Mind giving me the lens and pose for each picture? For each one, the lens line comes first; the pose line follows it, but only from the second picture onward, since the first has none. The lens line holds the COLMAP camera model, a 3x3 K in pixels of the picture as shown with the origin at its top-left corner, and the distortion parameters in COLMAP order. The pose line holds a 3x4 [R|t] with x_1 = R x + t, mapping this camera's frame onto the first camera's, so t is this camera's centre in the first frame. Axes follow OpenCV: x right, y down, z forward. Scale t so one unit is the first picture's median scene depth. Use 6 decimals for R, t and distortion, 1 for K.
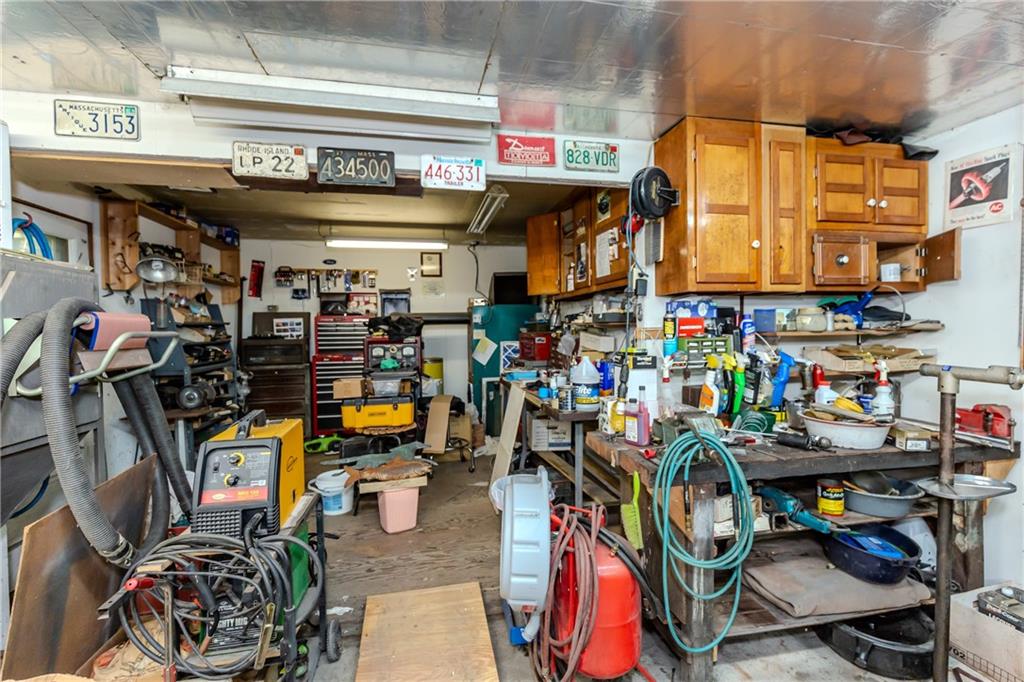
lens RADIAL K [[467.4, 0, 510.9], [0, 467.4, 337.7], [0, 0, 1]] dist [0.003699, -0.000427]
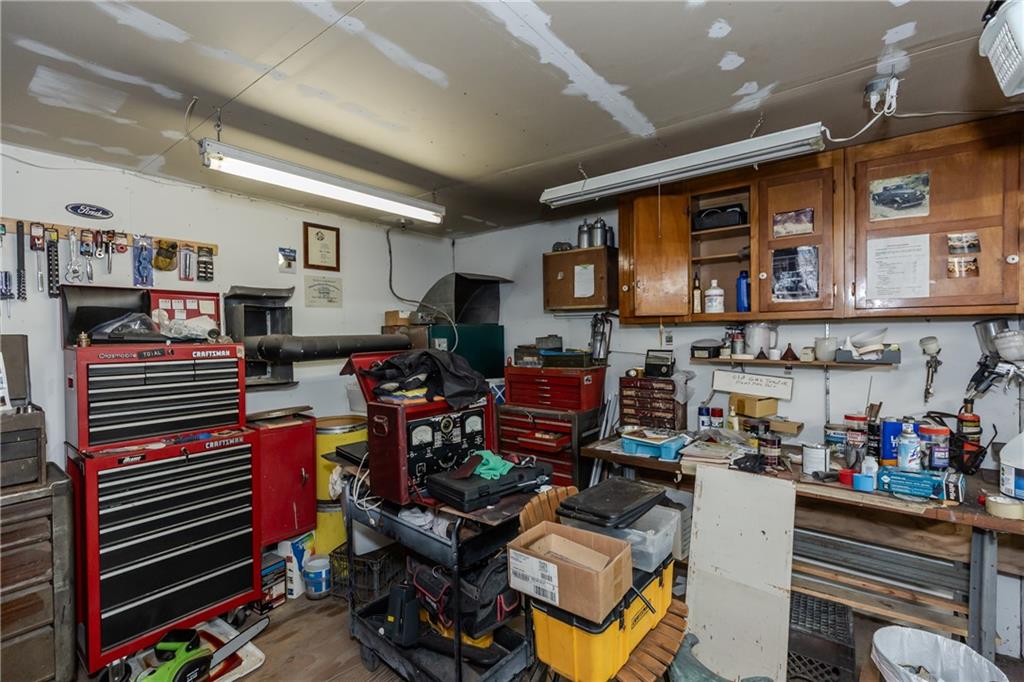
lens RADIAL K [[467.4, 0, 511.7], [0, 467.4, 337.4], [0, 0, 1]] dist [0.003699, -0.000427]
pose [[0.764295, -0.002629, 0.644861, -0.370542], [0.019256, 0.999639, -0.018747, -0.037263], [-0.644579, 0.026746, 0.764070, 0.454259]]
